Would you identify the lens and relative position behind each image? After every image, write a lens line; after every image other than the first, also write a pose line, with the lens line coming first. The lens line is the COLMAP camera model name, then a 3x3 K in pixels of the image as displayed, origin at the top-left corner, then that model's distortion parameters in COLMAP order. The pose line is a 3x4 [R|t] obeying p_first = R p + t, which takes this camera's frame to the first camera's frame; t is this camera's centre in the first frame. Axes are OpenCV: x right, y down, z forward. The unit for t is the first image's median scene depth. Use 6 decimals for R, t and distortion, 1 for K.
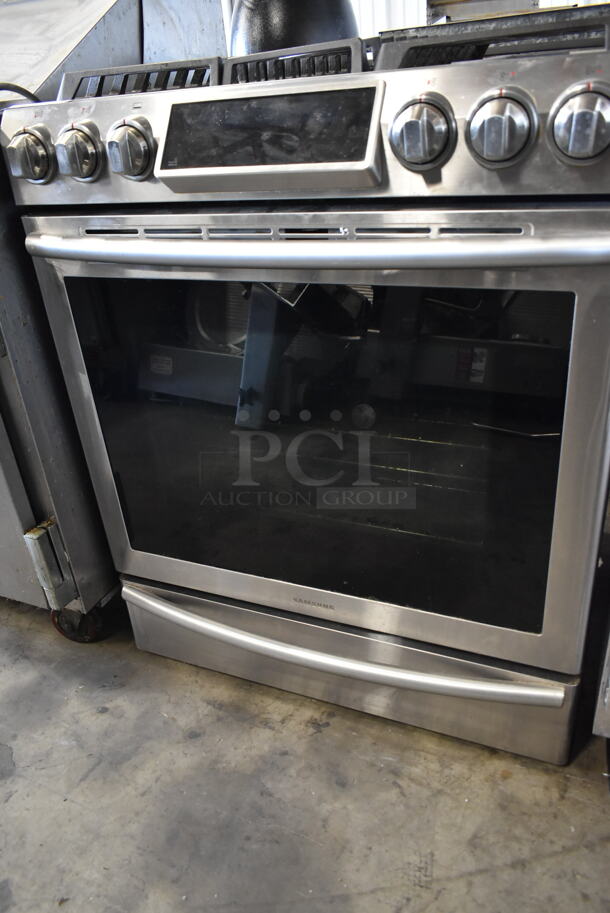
lens RADIAL K [[688.7, 0, 304.1], [0, 688.7, 454.2], [0, 0, 1]] dist [-0.011344, -0.006314]
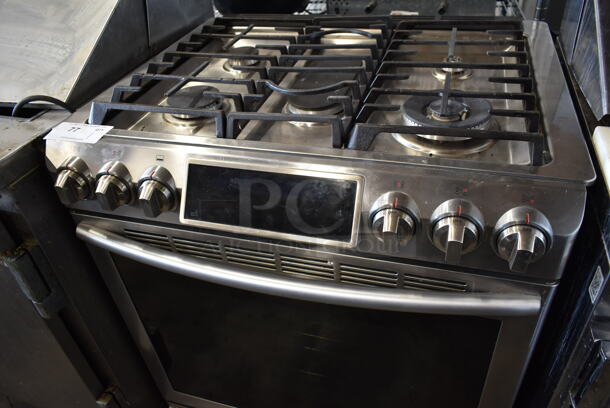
lens RADIAL K [[460.1, 0, 305.9], [0, 460.1, 204.8], [0, 0, 1]] dist [-0.011344, -0.006314]
pose [[0.994561, -0.059127, 0.085750, -0.042718], [0.046240, 0.988327, 0.145163, -0.412177], [-0.093332, -0.140409, 0.985685, 0.105086]]
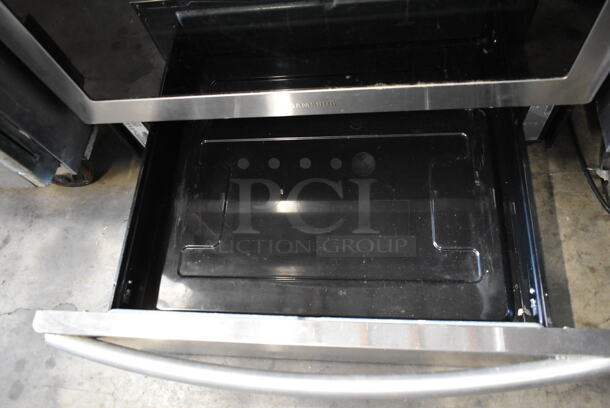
lens RADIAL K [[460.1, 0, 307.5], [0, 460.1, 201.9], [0, 0, 1]] dist [-0.011344, -0.006314]
pose [[0.940059, -0.327944, 0.093495, -0.099238], [0.219985, 0.792684, 0.568559, -0.036605], [-0.260567, -0.513911, 0.817312, 0.429434]]
